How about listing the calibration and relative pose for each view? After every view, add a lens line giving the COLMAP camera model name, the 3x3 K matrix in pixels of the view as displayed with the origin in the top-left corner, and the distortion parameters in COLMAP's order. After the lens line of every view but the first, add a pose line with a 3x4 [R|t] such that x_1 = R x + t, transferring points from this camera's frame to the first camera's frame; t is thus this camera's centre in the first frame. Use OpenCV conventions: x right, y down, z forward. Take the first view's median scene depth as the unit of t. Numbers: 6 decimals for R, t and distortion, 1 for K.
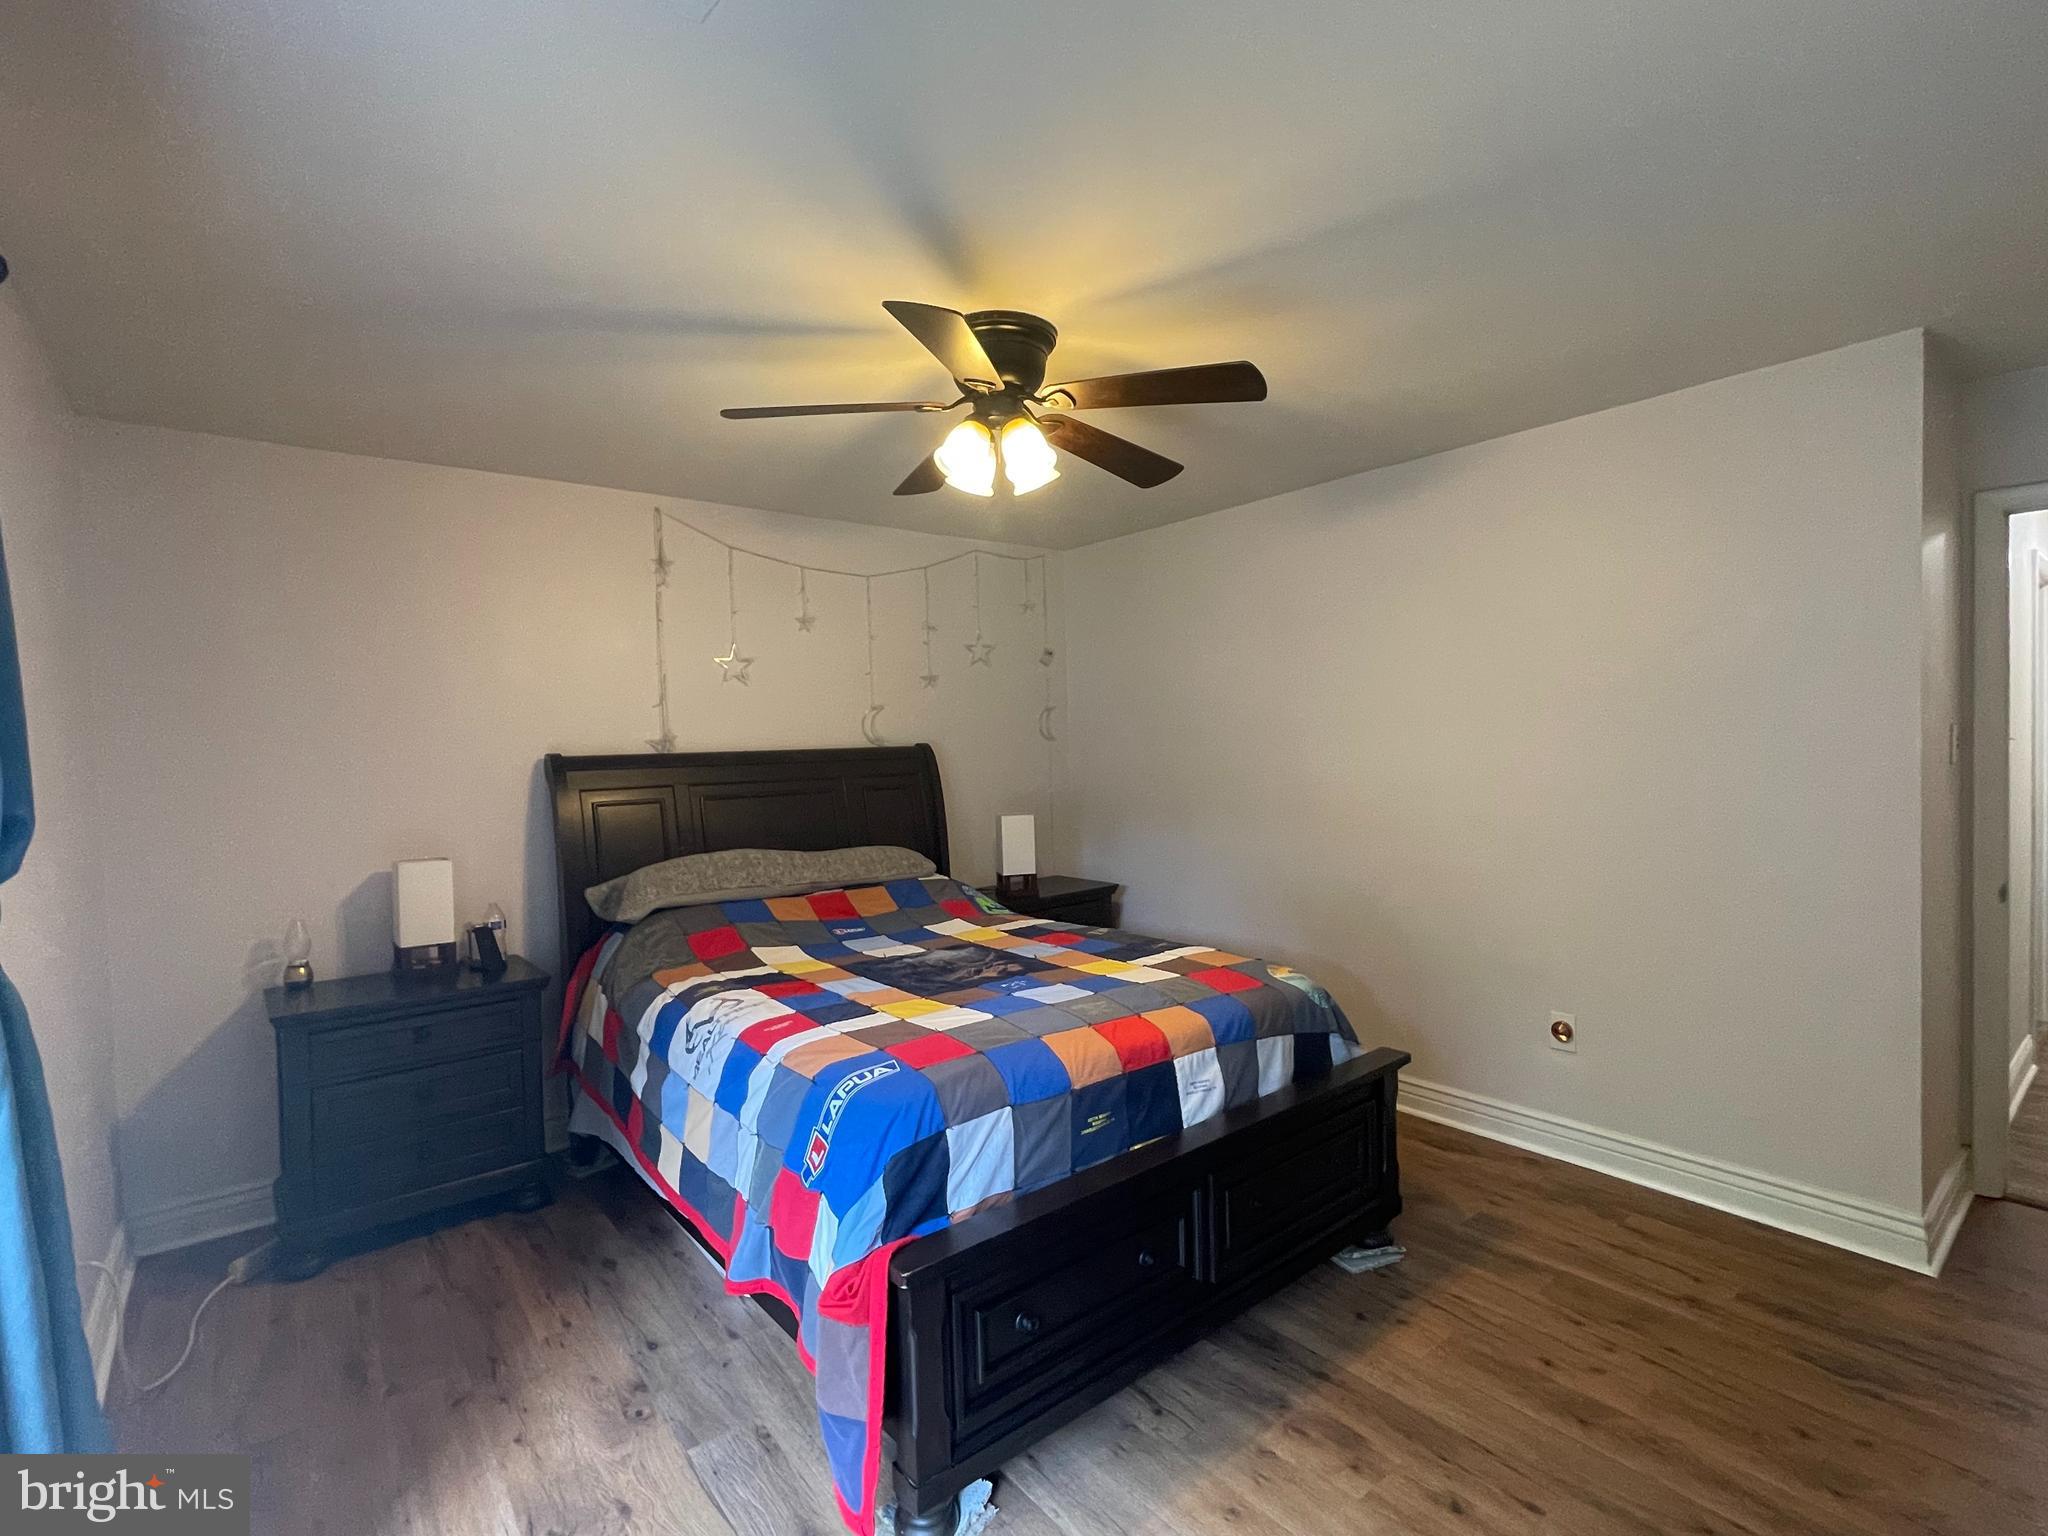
lens RADIAL K [[963.8, 0, 1025.1], [0, 963.8, 773.7], [0, 0, 1]] dist [0.004942, 0.000202]
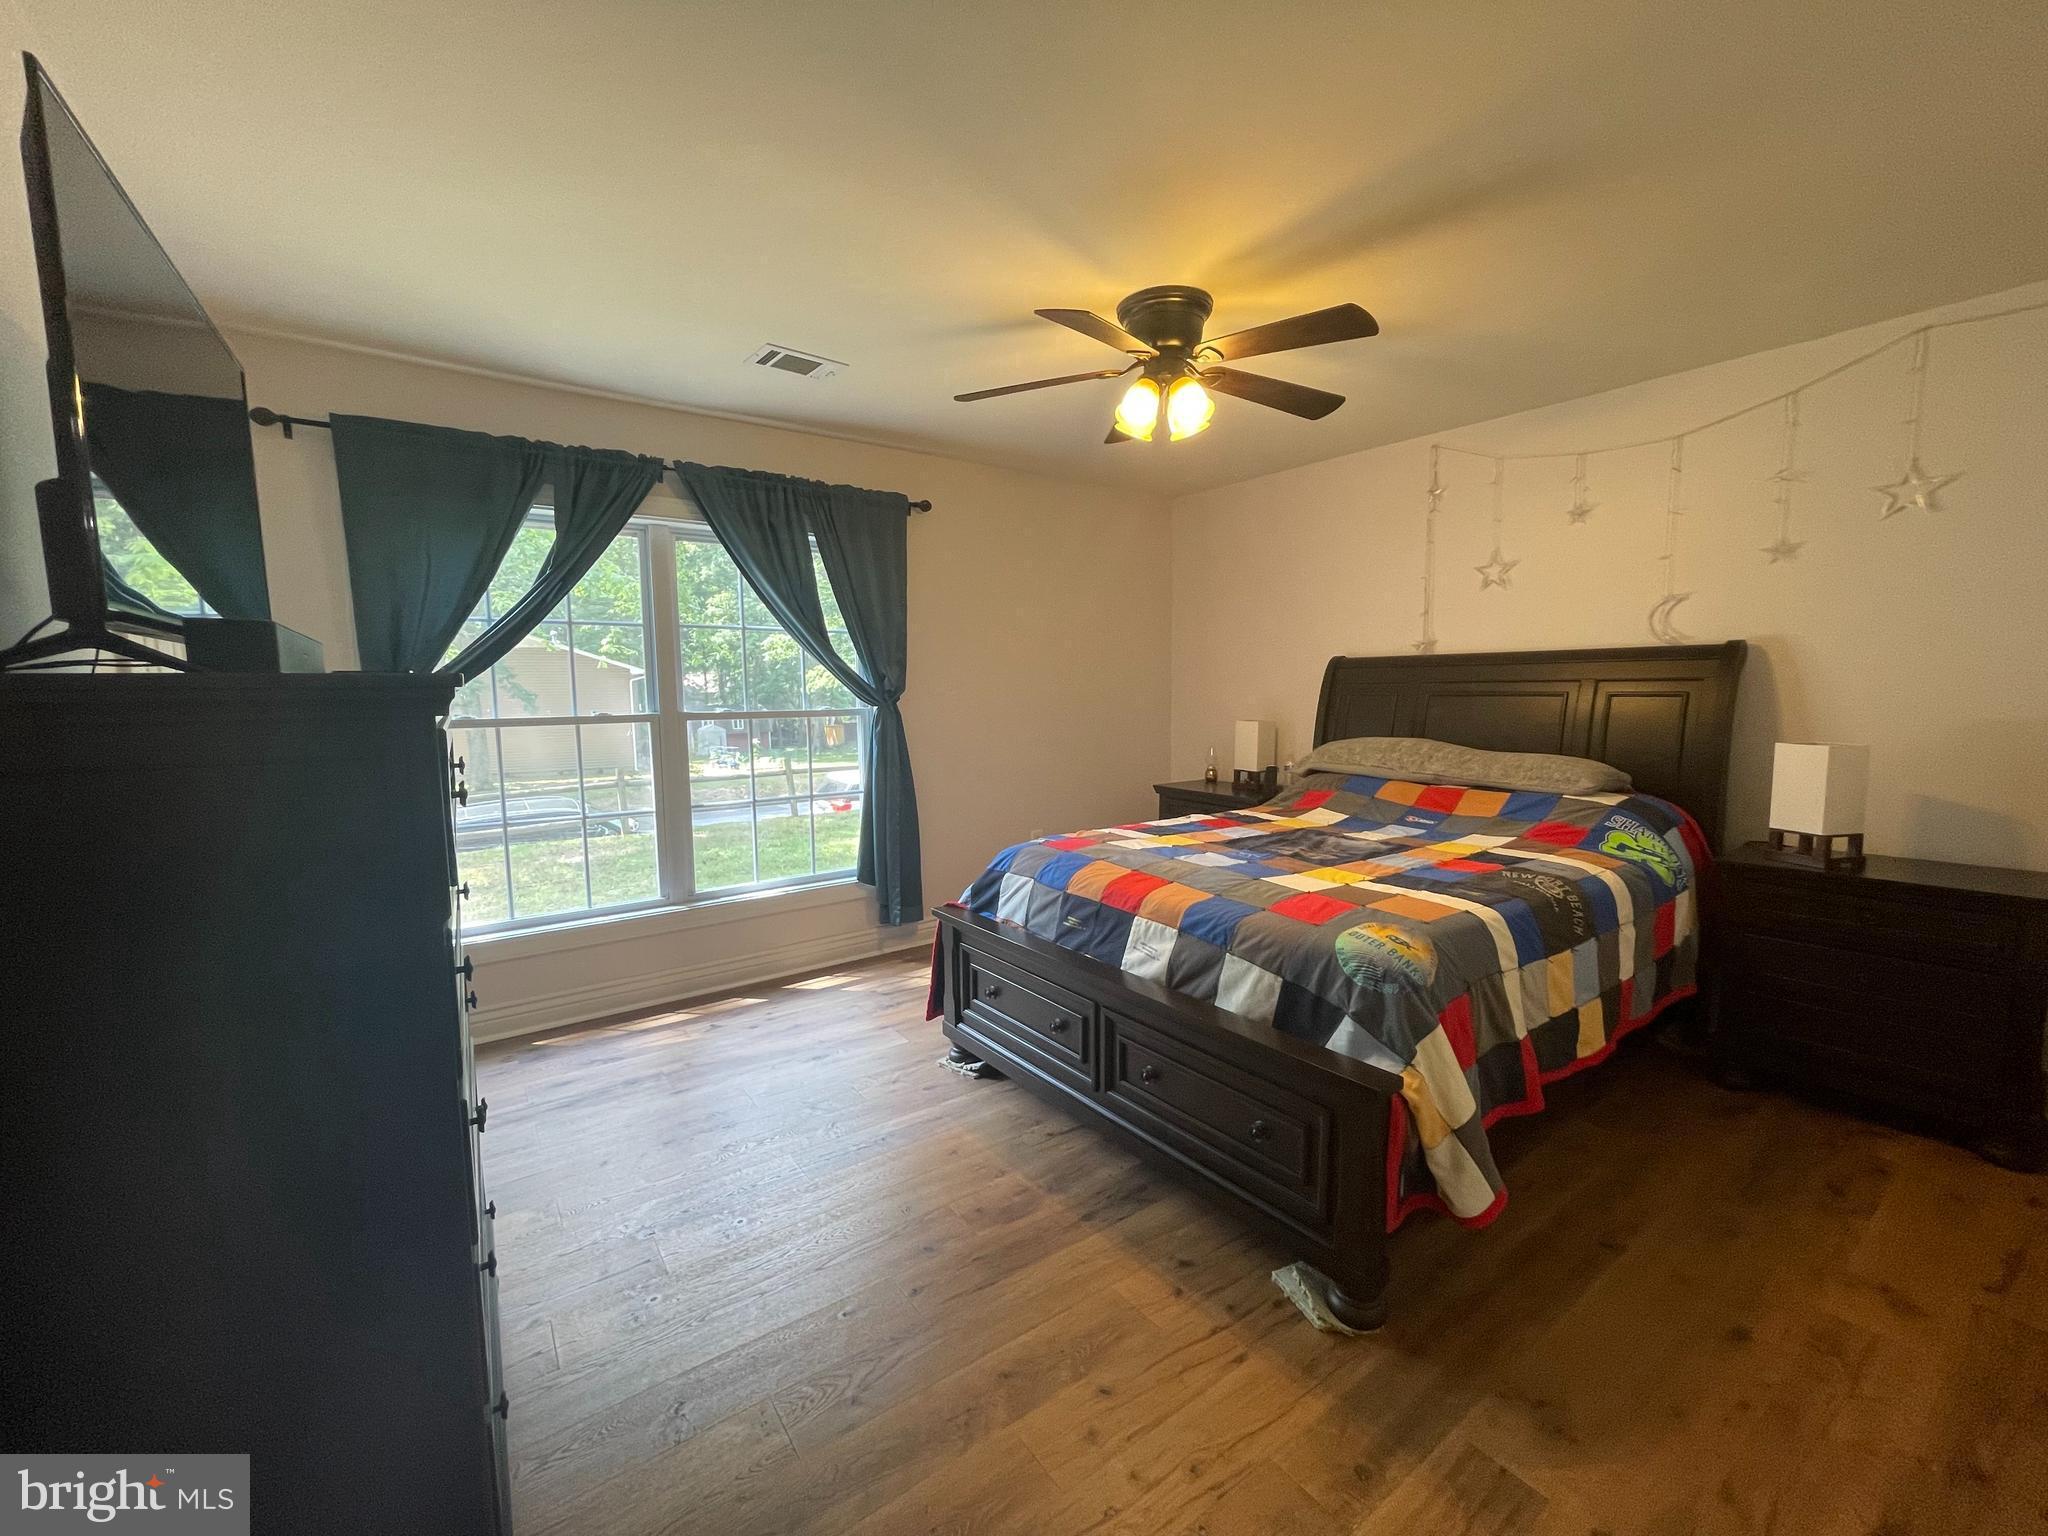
lens RADIAL K [[825.6, 0, 1024.0], [0, 825.6, 769.5], [0, 0, 1]] dist [0.003719, -0.000445]
pose [[-0.042814, 0.123861, -0.991376, 1.019643], [-0.025096, 0.991839, 0.125002, 0.004273], [0.998768, 0.030231, -0.039356, 0.823578]]
